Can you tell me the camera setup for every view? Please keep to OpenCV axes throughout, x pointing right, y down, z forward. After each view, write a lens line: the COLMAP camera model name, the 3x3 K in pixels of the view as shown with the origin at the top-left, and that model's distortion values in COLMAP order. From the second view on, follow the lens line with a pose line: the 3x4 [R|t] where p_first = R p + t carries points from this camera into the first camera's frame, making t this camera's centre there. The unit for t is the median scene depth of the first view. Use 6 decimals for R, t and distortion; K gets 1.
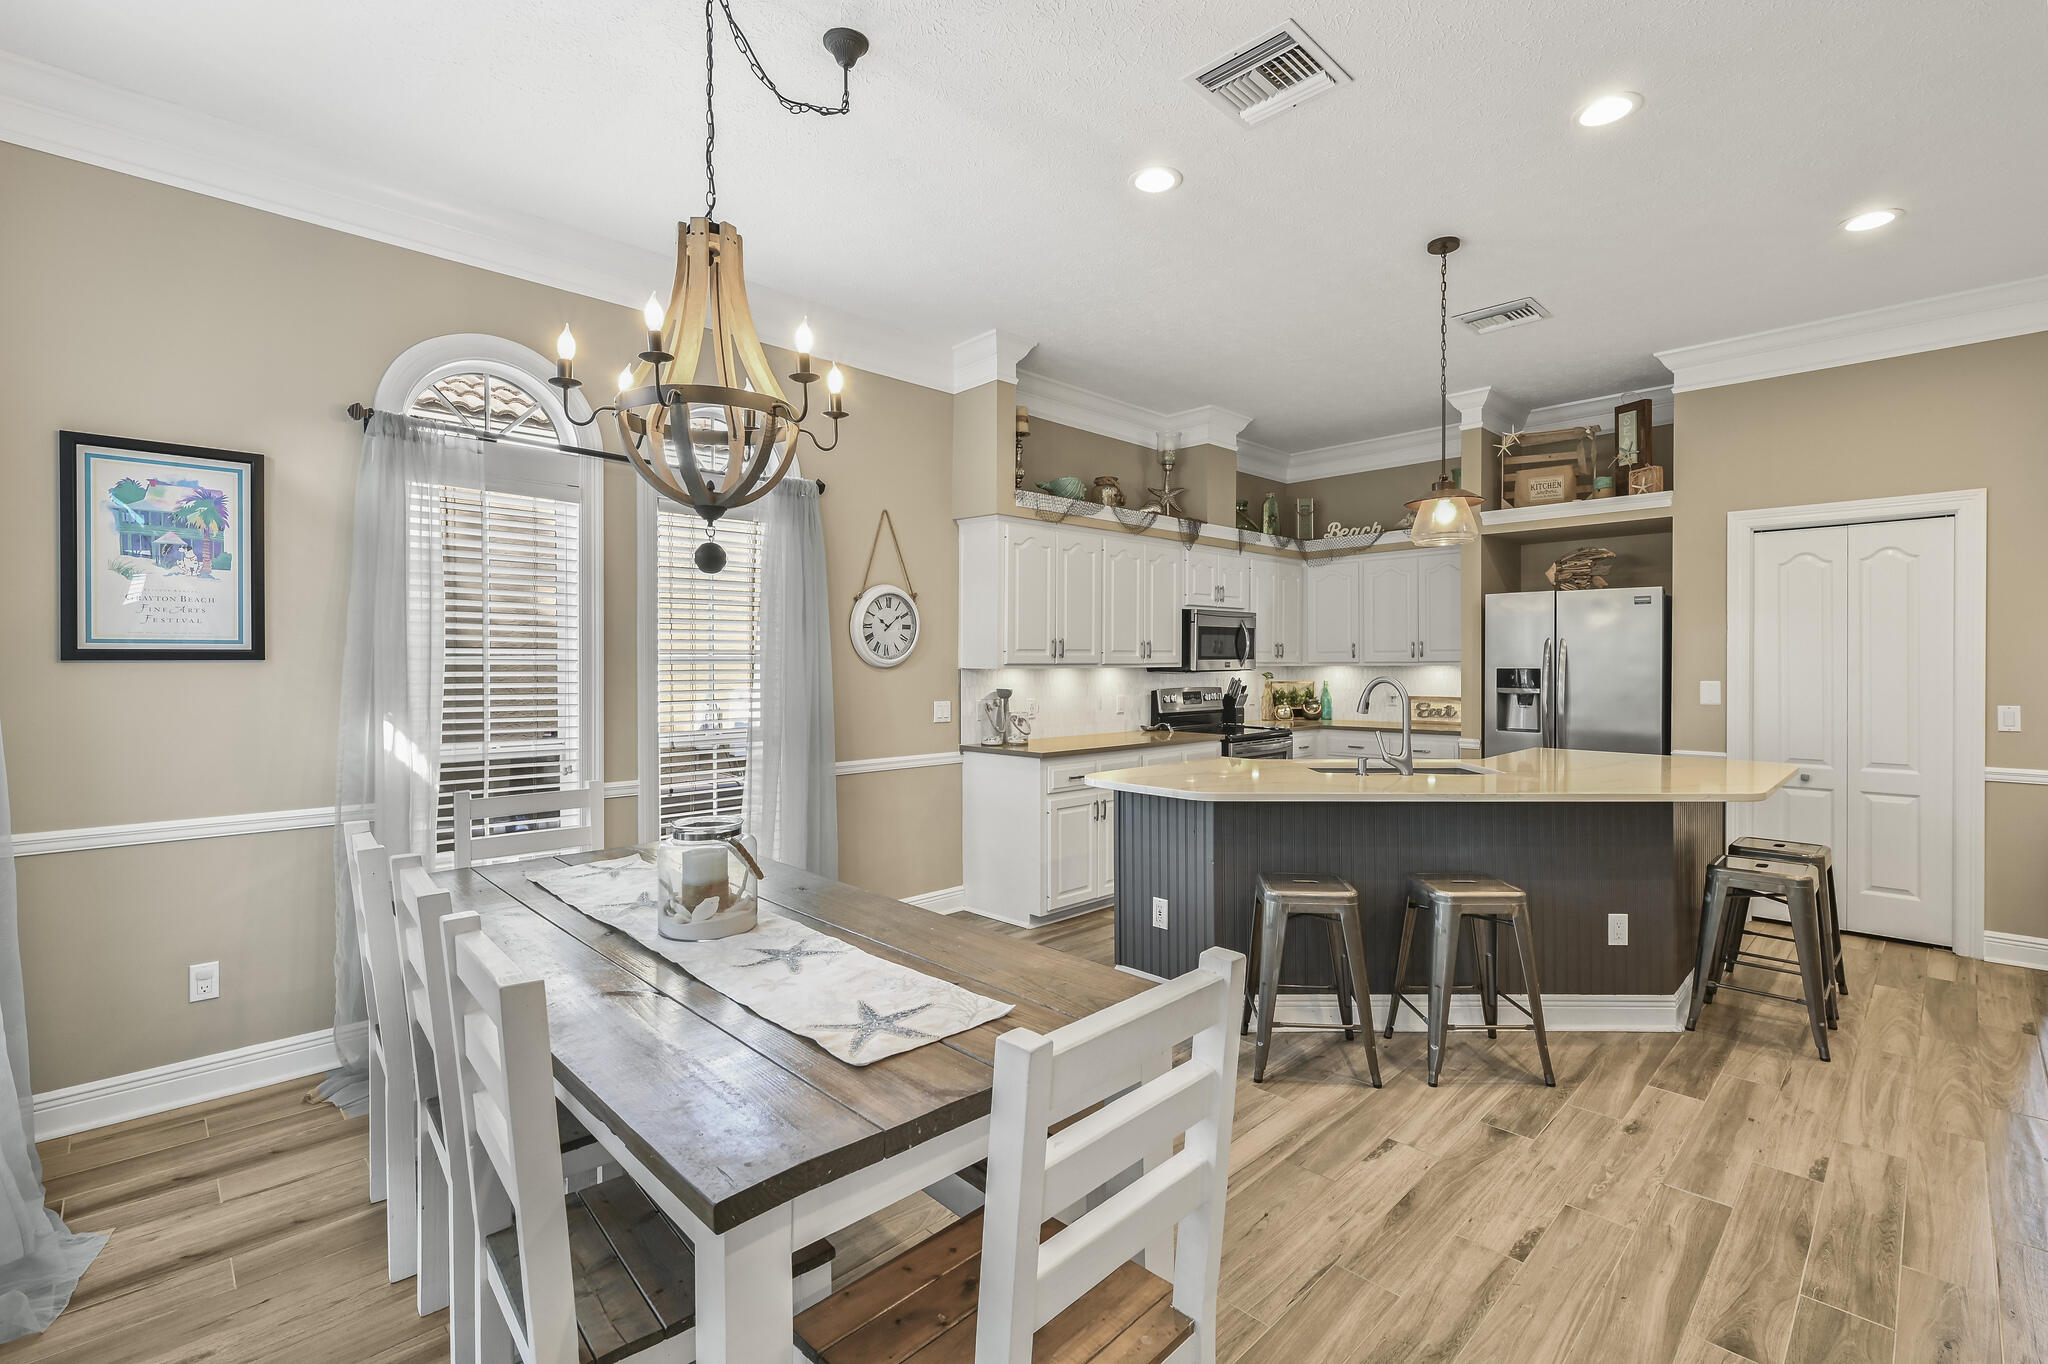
lens RADIAL K [[915.7, 0, 1094.9], [0, 915.7, 666.7], [0, 0, 1]] dist [0.000453, -0.000115]
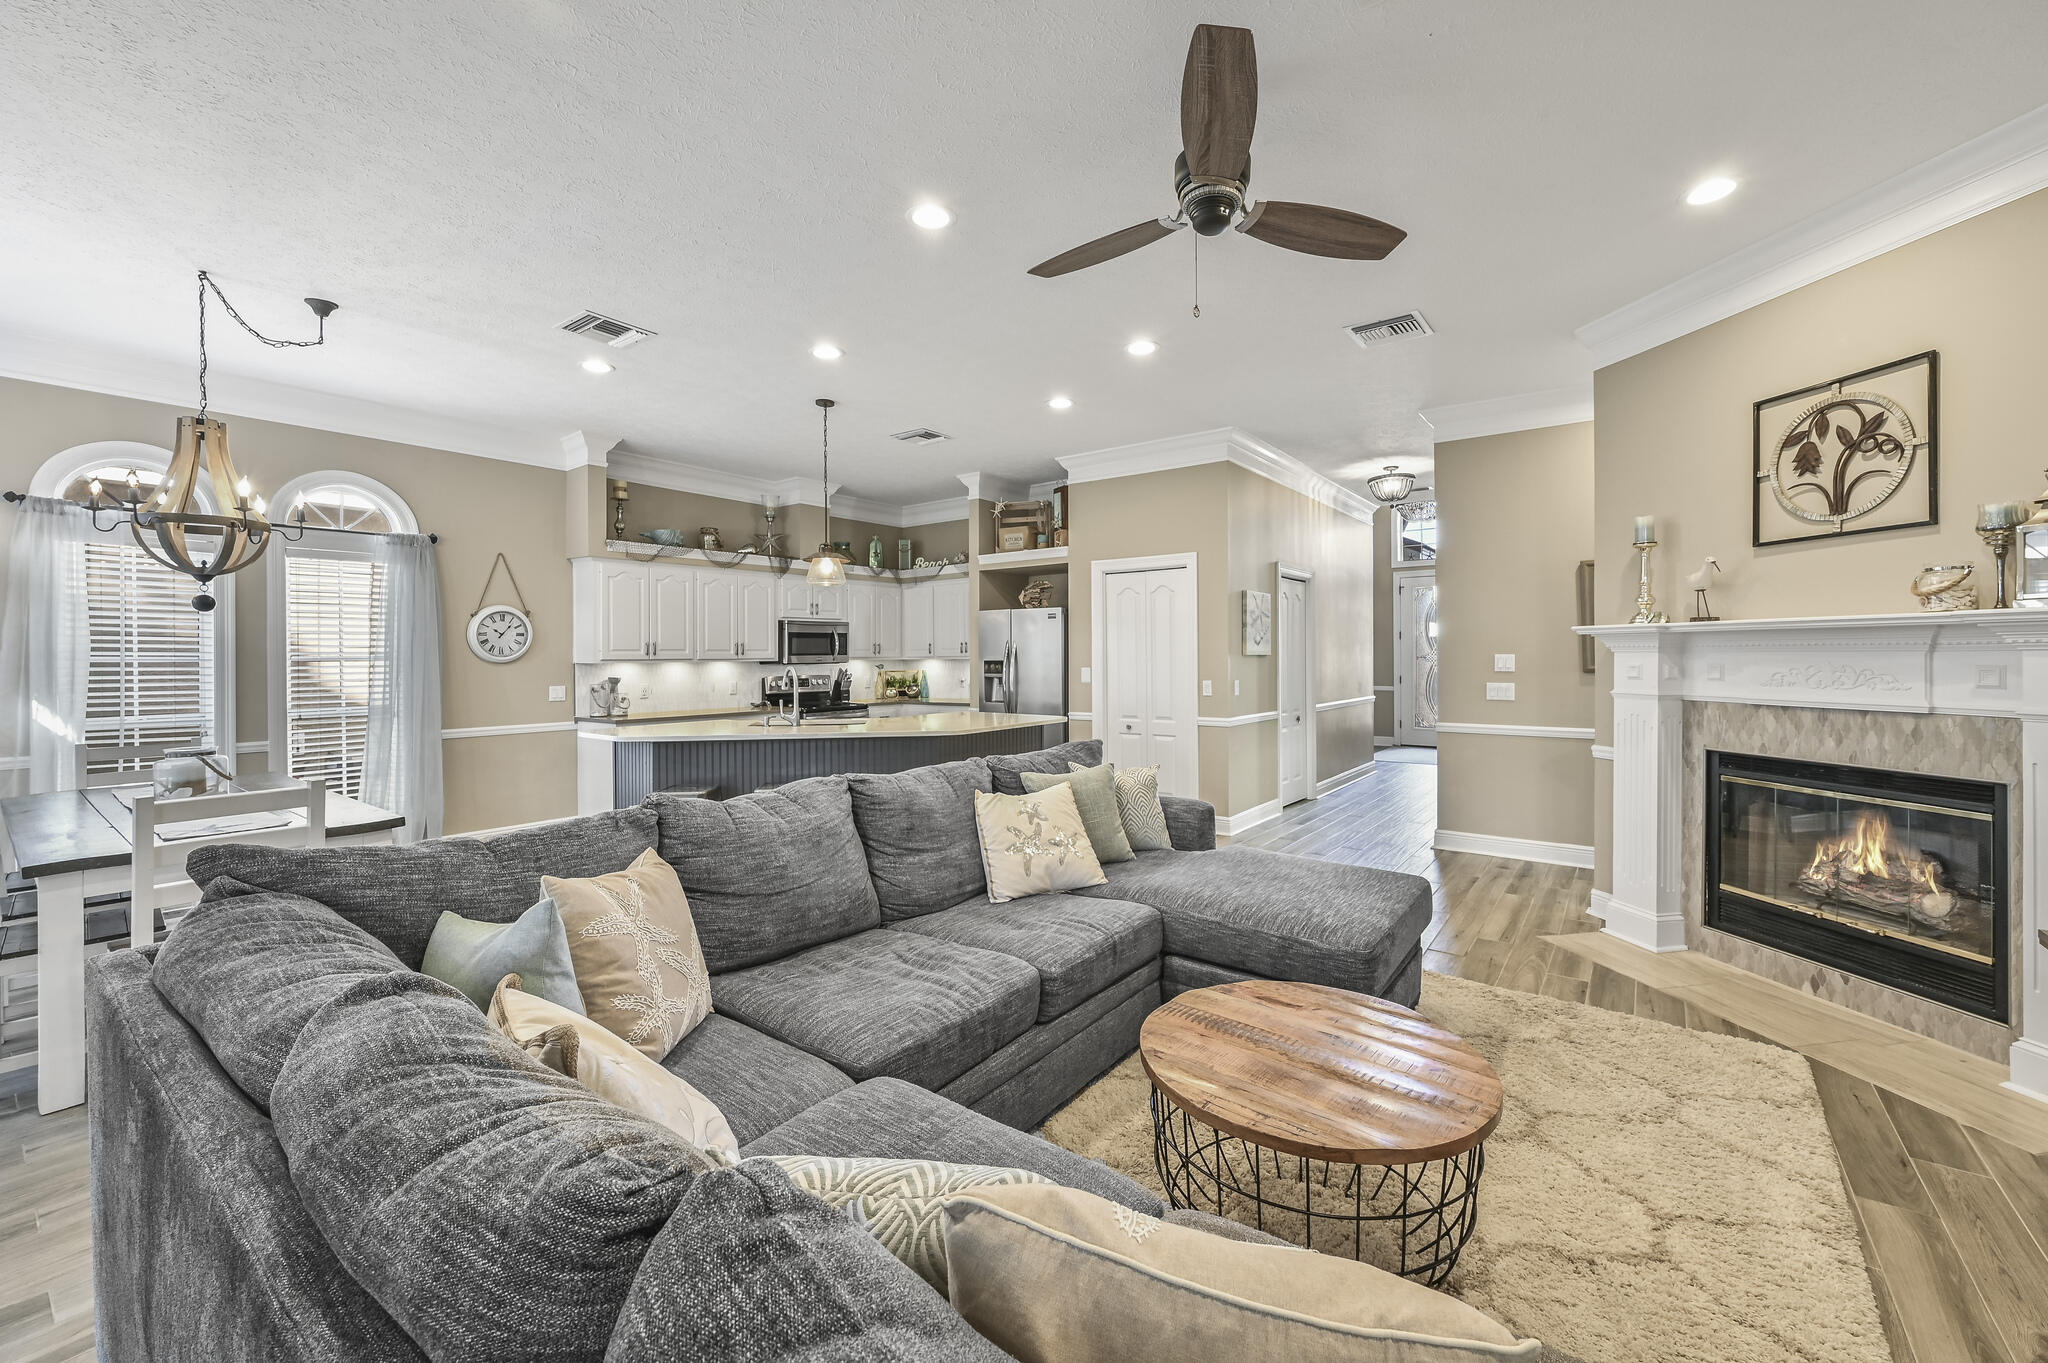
lens RADIAL K [[805.8, 0, 1103.7], [0, 805.8, 656.2], [0, 0, 1]] dist [-0.000542, 0.000259]
pose [[0.987355, -0.006277, 0.158403, 0.439520], [0.007058, 0.999966, -0.004363, 0.002141], [-0.158371, 0.005426, 0.987365, -0.344292]]
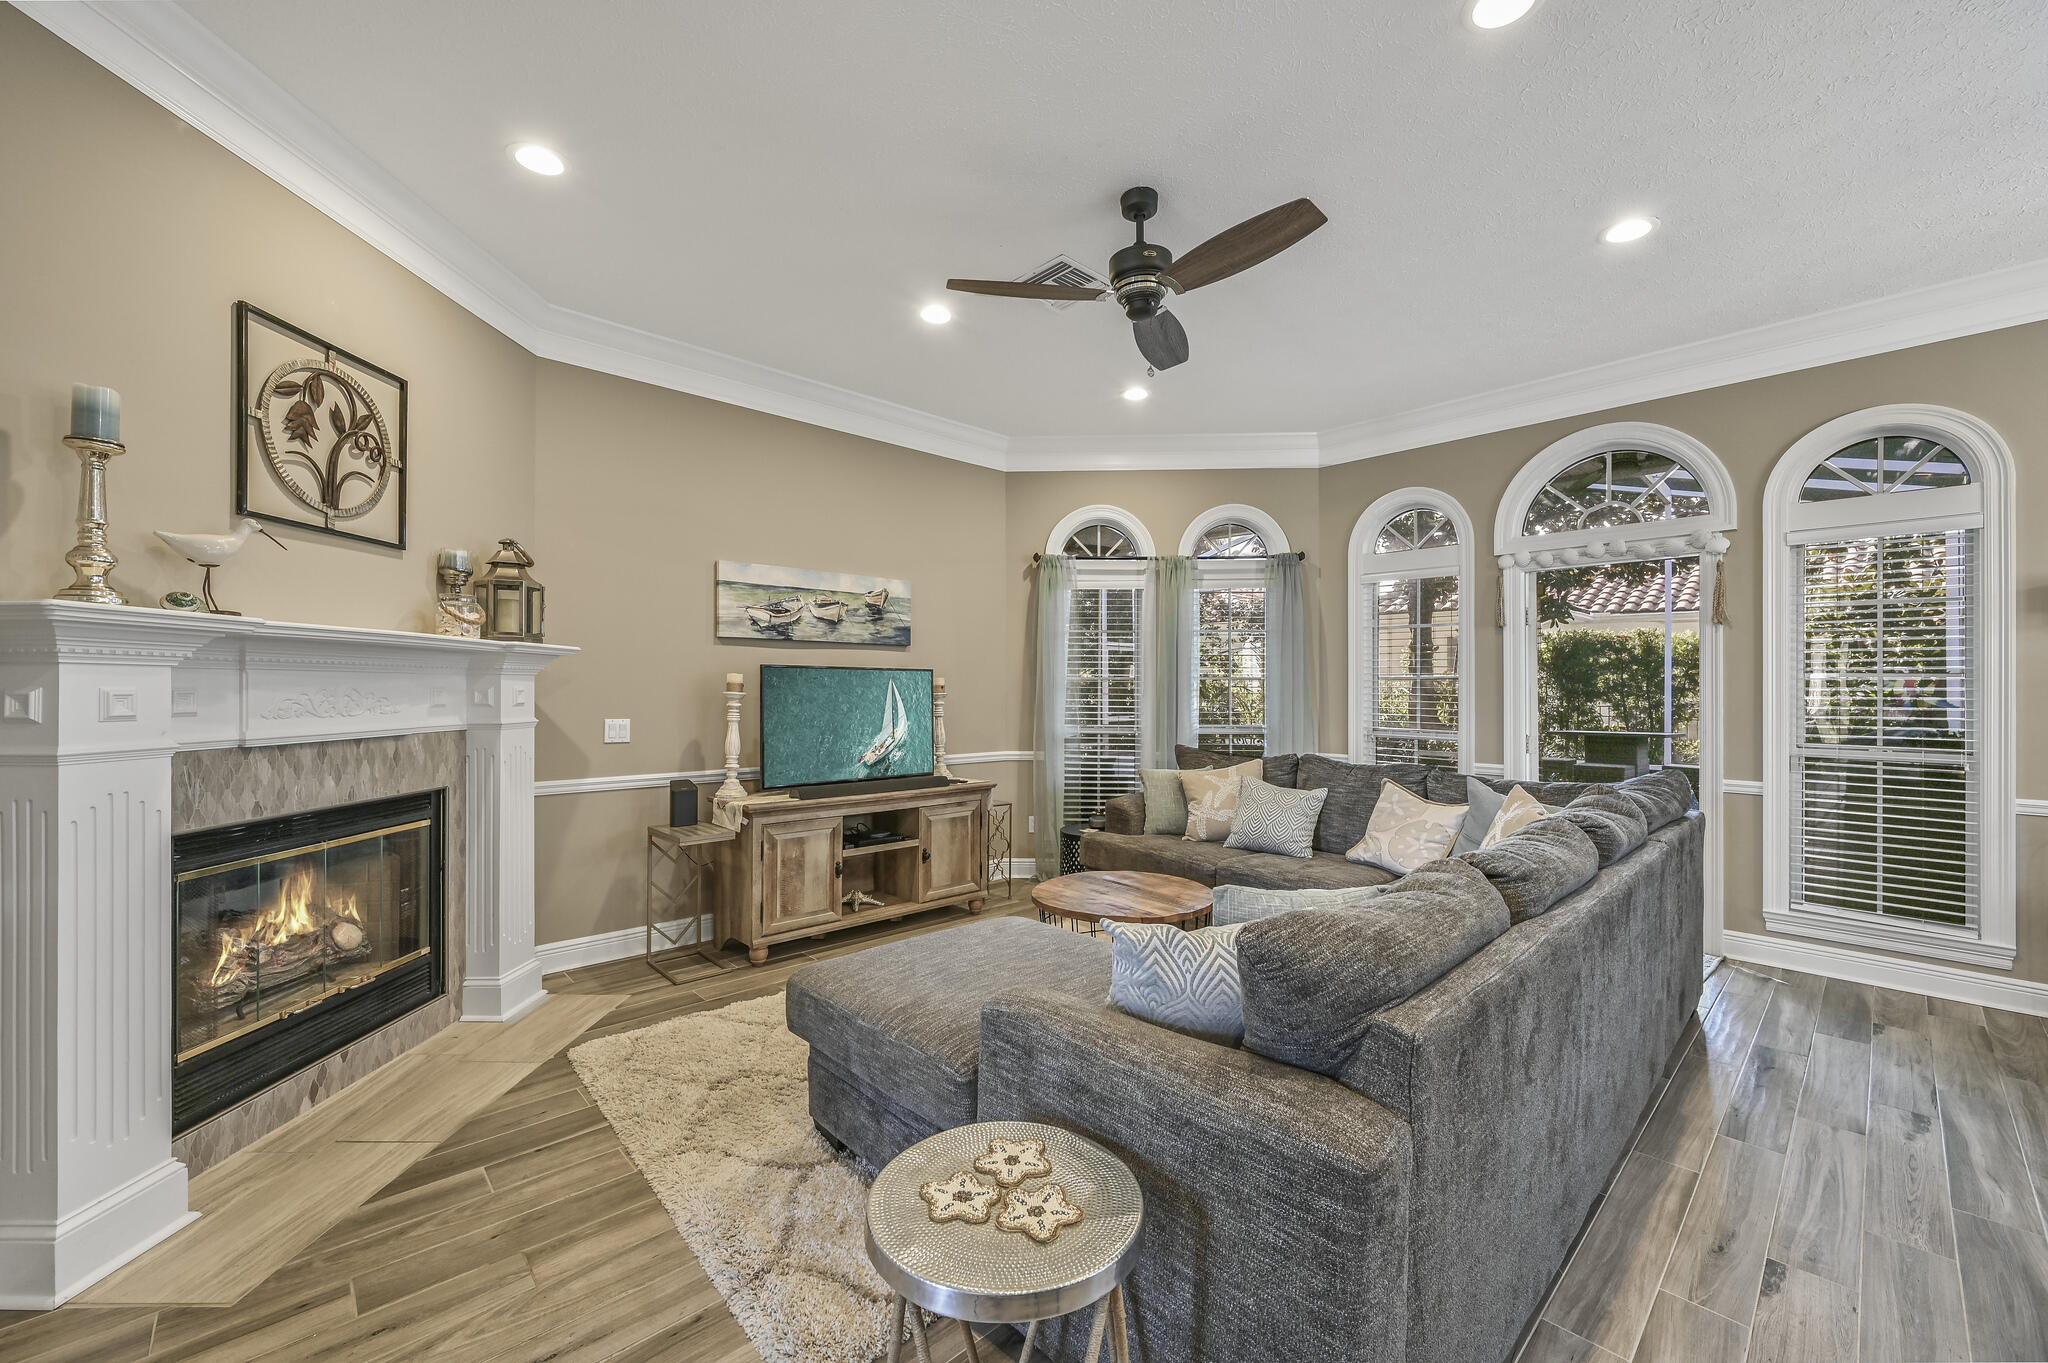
lens RADIAL K [[823.7, 0, 1081.4], [0, 823.7, 682.0], [0, 0, 1]] dist [-0.001922, 0.000050]
pose [[-0.999755, -0.003758, 0.021814, 0.593928], [-0.003792, 0.999992, -0.001504, 0.005108], [-0.021808, -0.001586, -0.999761, 0.638031]]
